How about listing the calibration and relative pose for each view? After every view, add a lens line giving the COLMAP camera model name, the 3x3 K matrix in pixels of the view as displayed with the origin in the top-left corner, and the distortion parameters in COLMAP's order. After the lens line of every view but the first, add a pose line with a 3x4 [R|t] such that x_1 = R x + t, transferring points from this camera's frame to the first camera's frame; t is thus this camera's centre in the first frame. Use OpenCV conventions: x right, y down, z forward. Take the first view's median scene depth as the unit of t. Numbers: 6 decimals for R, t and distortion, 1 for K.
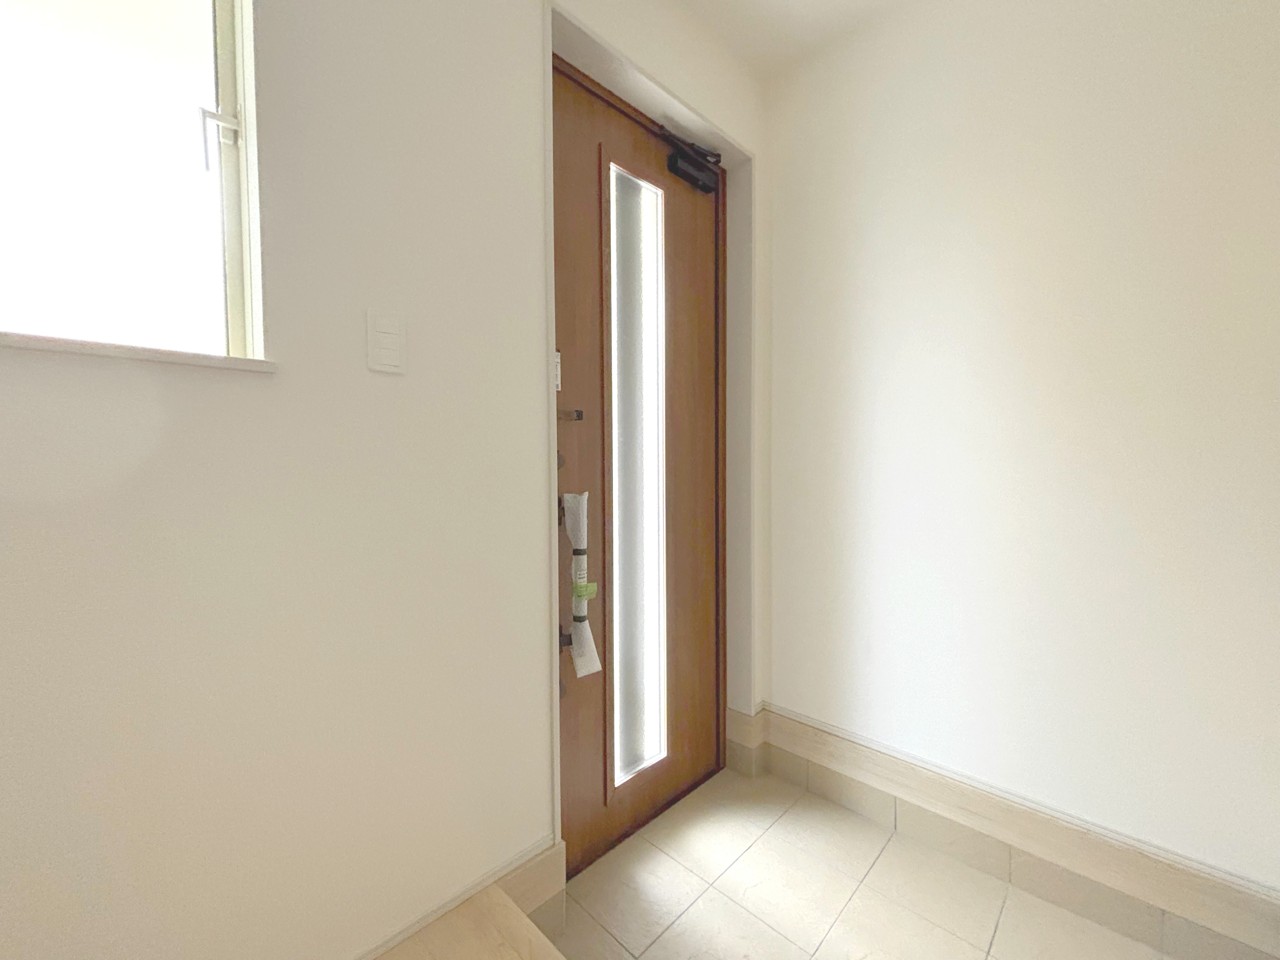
lens RADIAL K [[521.1, 0, 642.5], [0, 521.1, 480.5], [0, 0, 1]] dist [-0.003157, 0.001487]
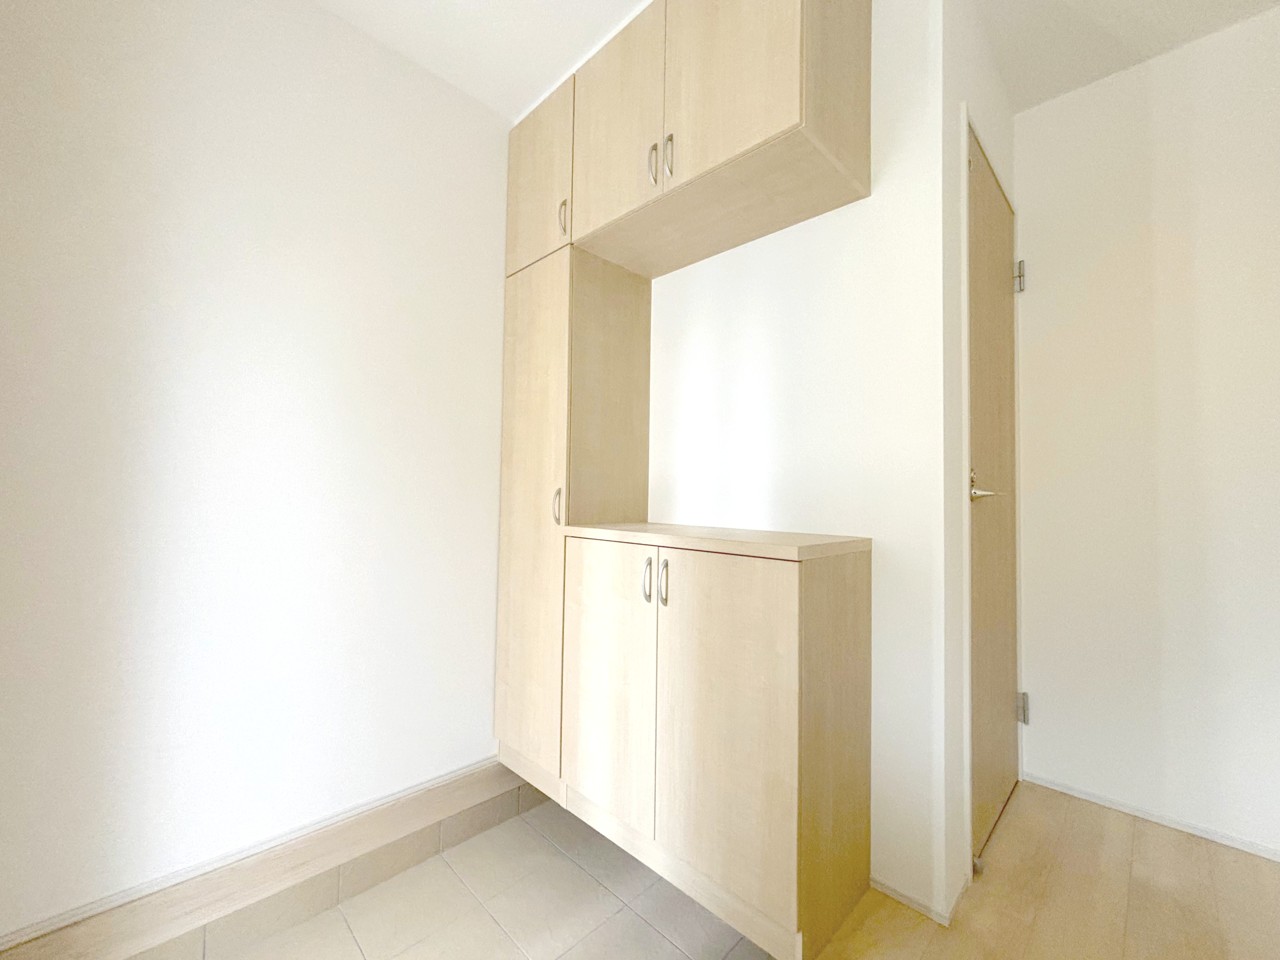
lens RADIAL K [[521.1, 0, 642.6], [0, 521.1, 479.2], [0, 0, 1]] dist [-0.003157, 0.001487]
pose [[0.007297, 0.046906, 0.998873, -0.377905], [0.034239, 0.998302, -0.047129, -0.008747], [-0.999387, 0.034544, 0.005679, 0.354491]]
